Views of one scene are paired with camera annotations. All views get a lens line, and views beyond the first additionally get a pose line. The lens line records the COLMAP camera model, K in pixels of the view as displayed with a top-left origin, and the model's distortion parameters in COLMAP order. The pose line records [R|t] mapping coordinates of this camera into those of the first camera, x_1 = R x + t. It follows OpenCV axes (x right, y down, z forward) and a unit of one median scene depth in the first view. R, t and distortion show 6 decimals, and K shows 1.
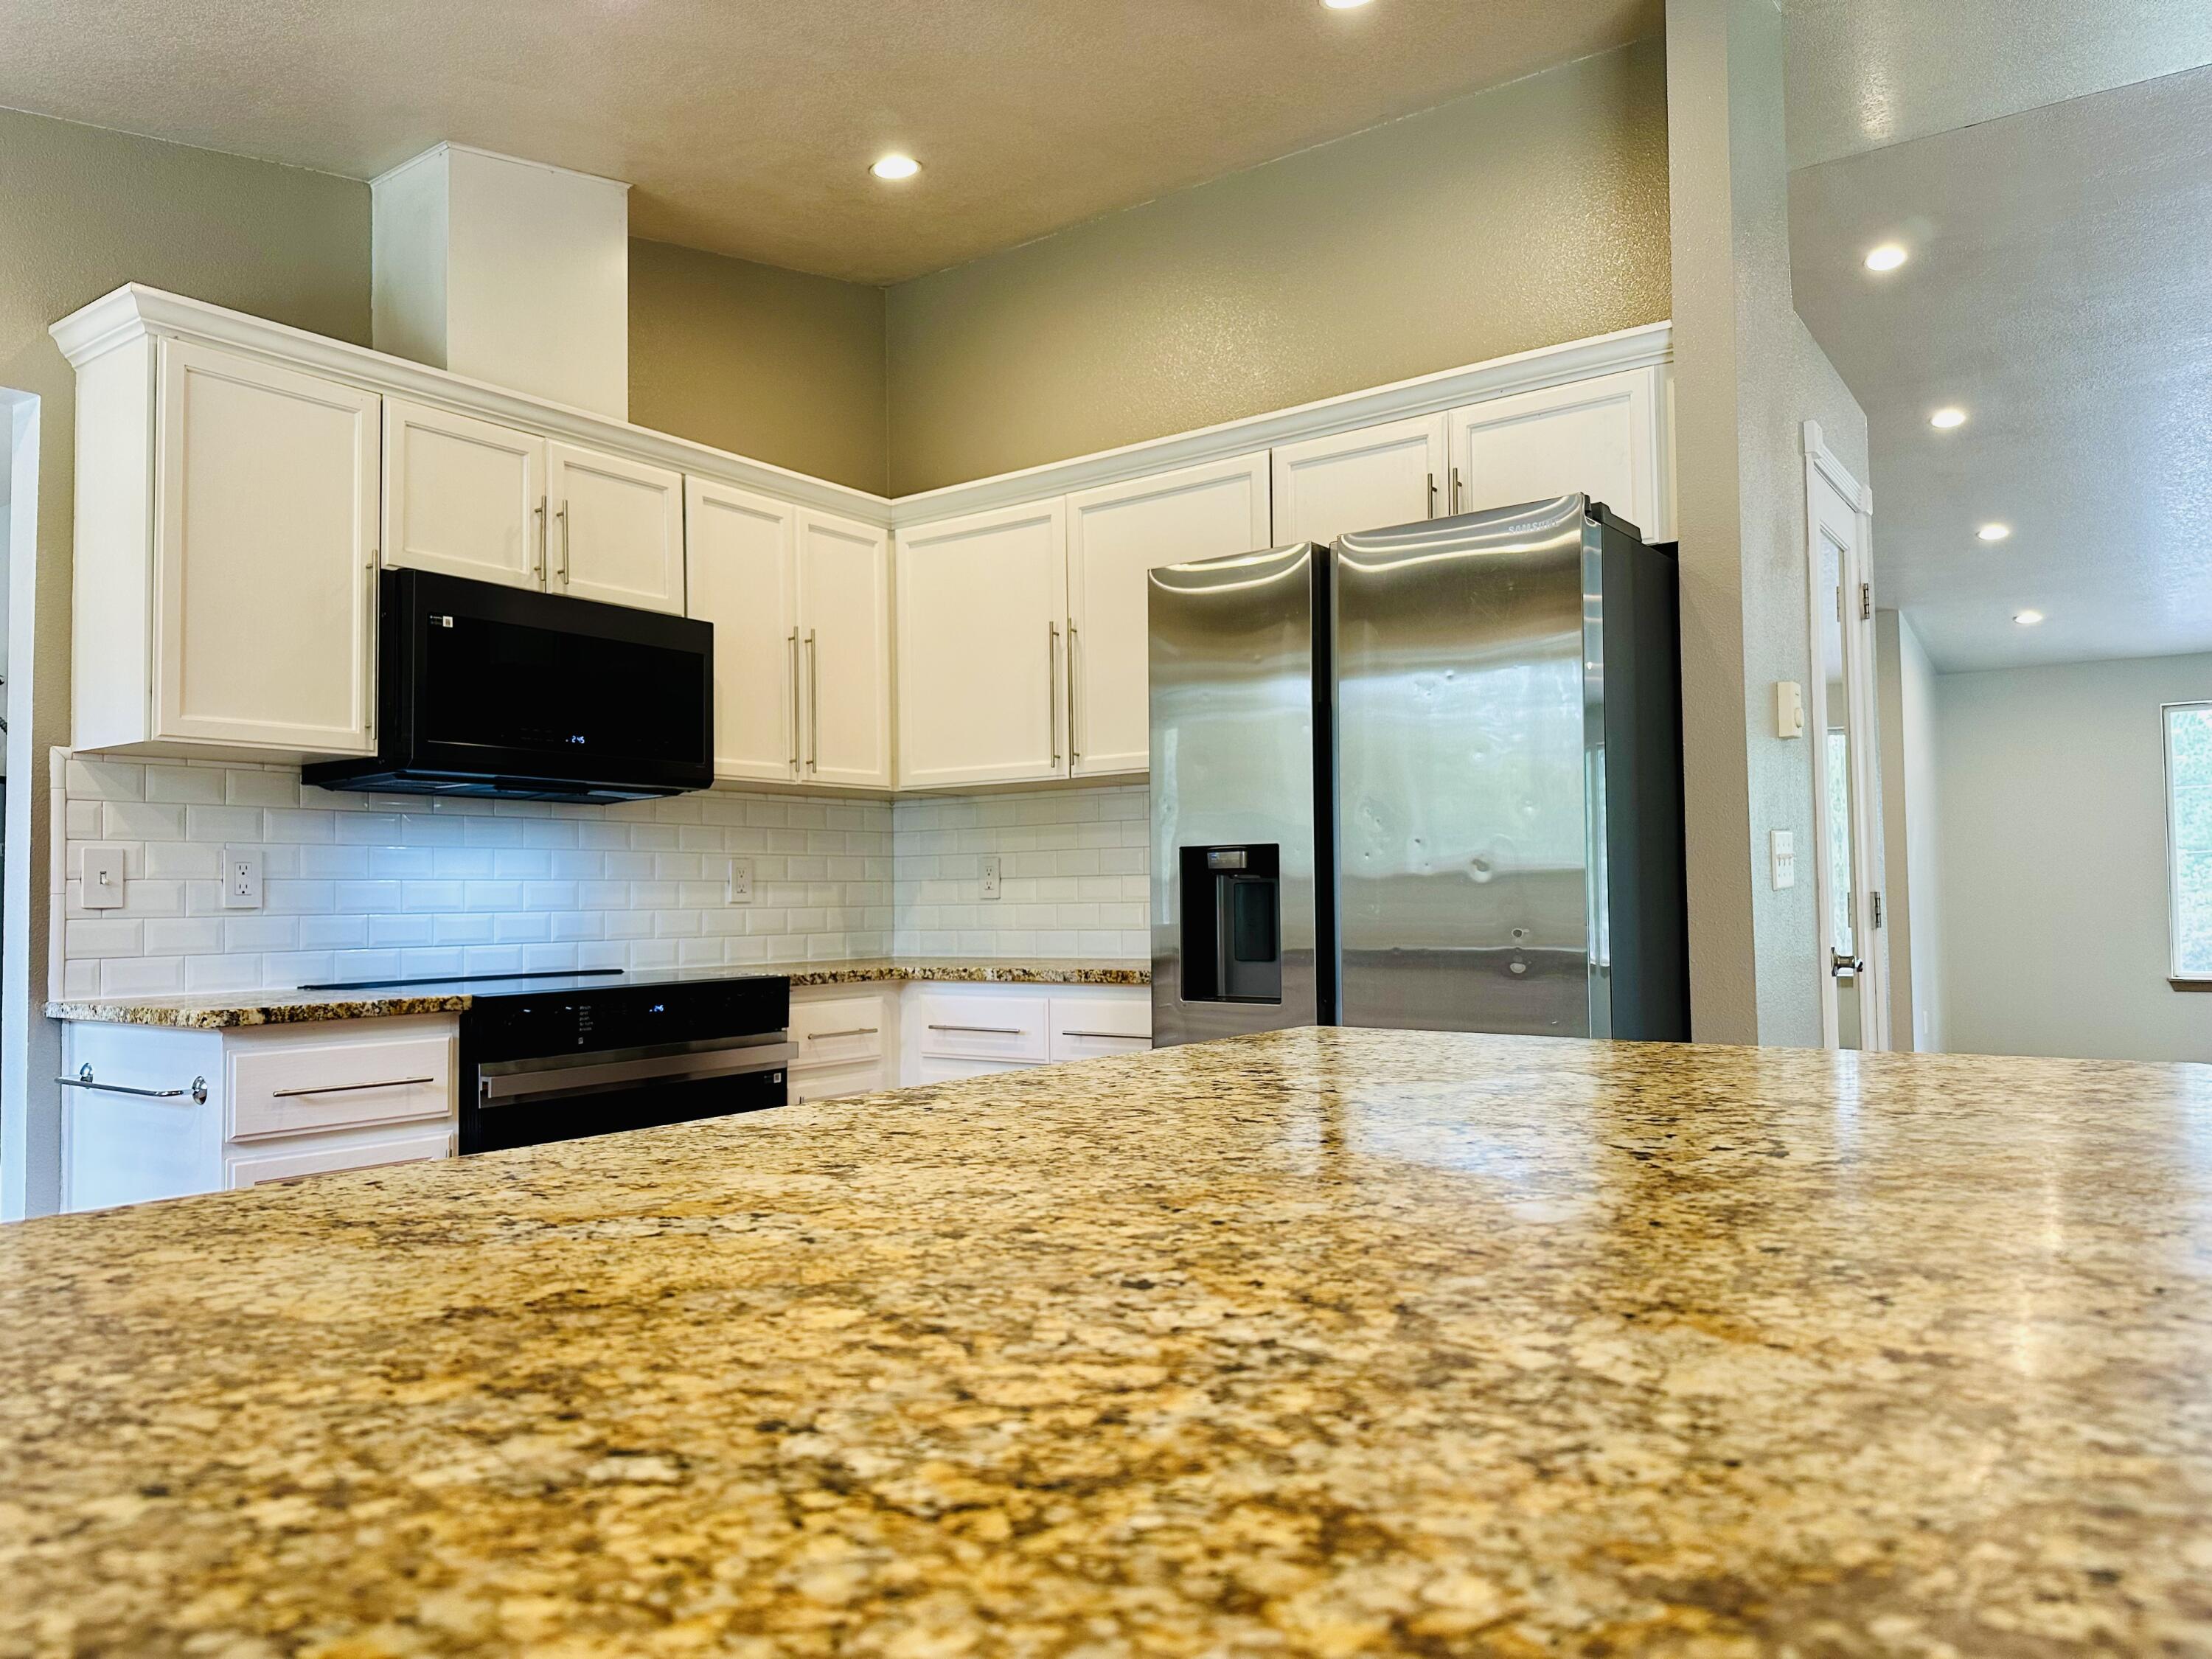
lens RADIAL K [[1543.0, 0, 1107.7], [0, 1543.0, 861.1], [0, 0, 1]] dist [0.034973, -0.063274]
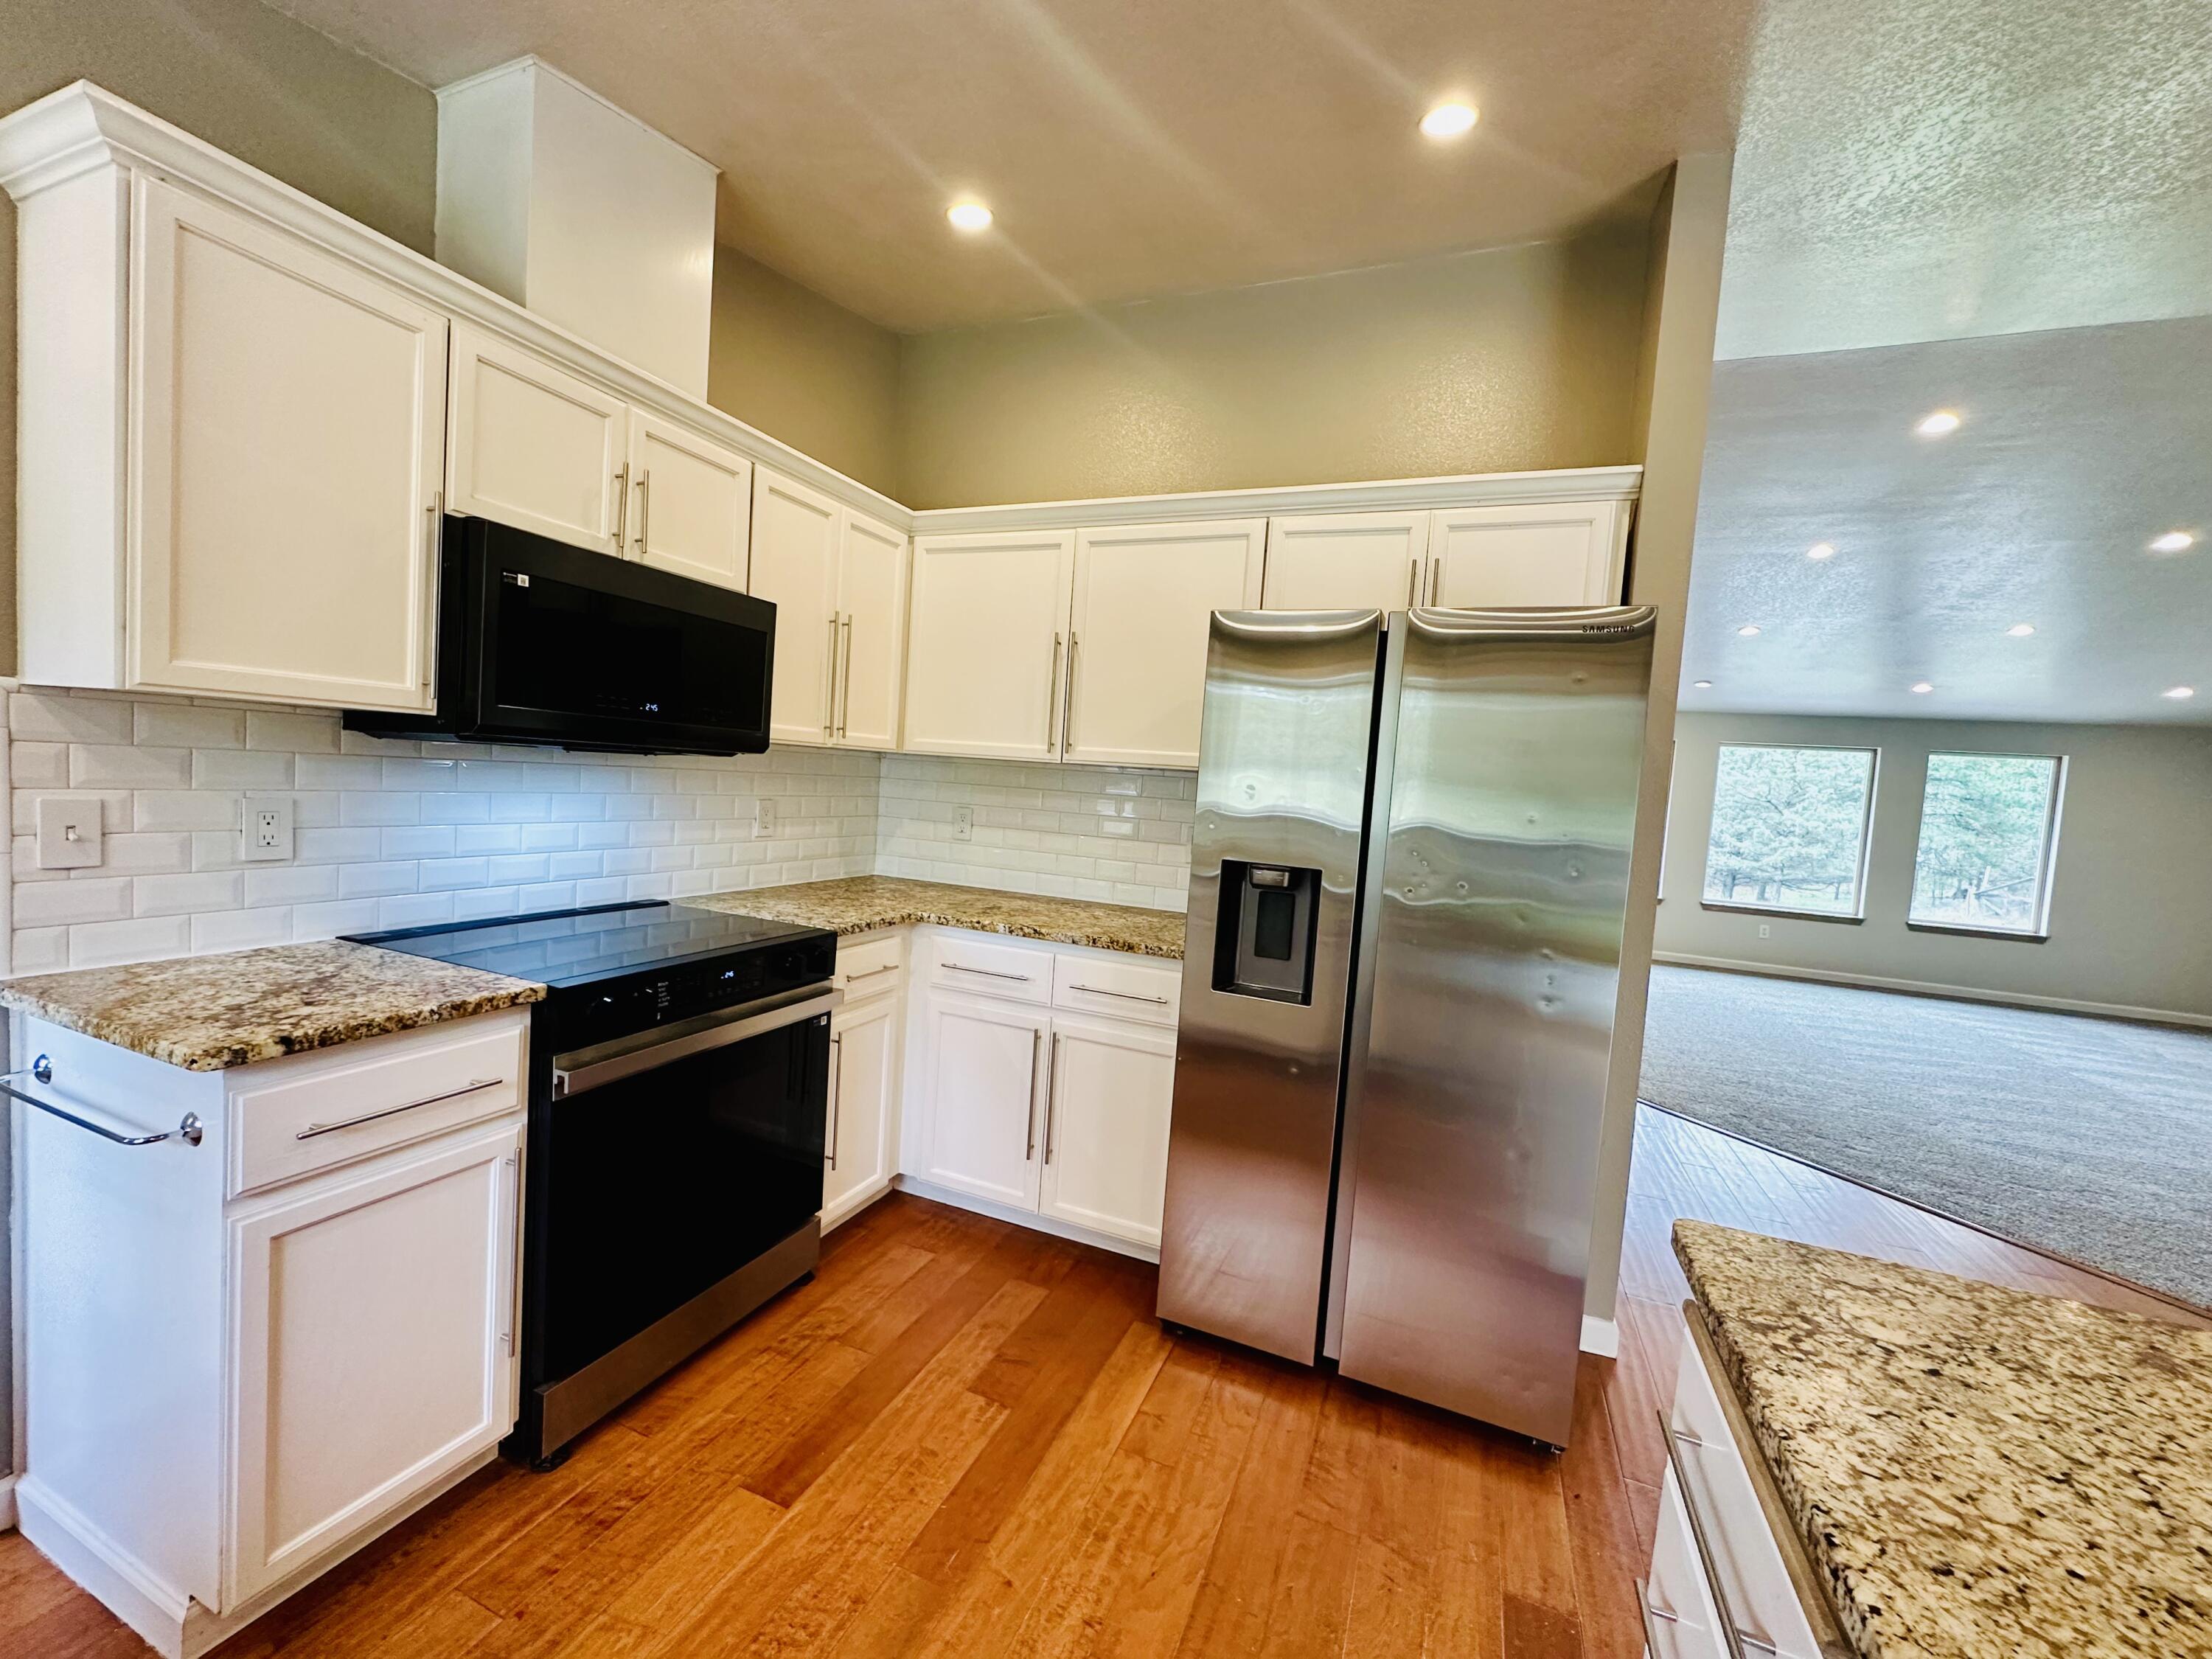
lens RADIAL K [[882.8, 0, 1099.9], [0, 882.8, 832.1], [0, 0, 1]] dist [-0.003594, 0.000751]
pose [[0.970150, 0.064717, 0.233711, -0.175529], [-0.086424, 0.992723, 0.083858, -0.068154], [-0.226584, -0.101553, 0.968683, 0.335103]]
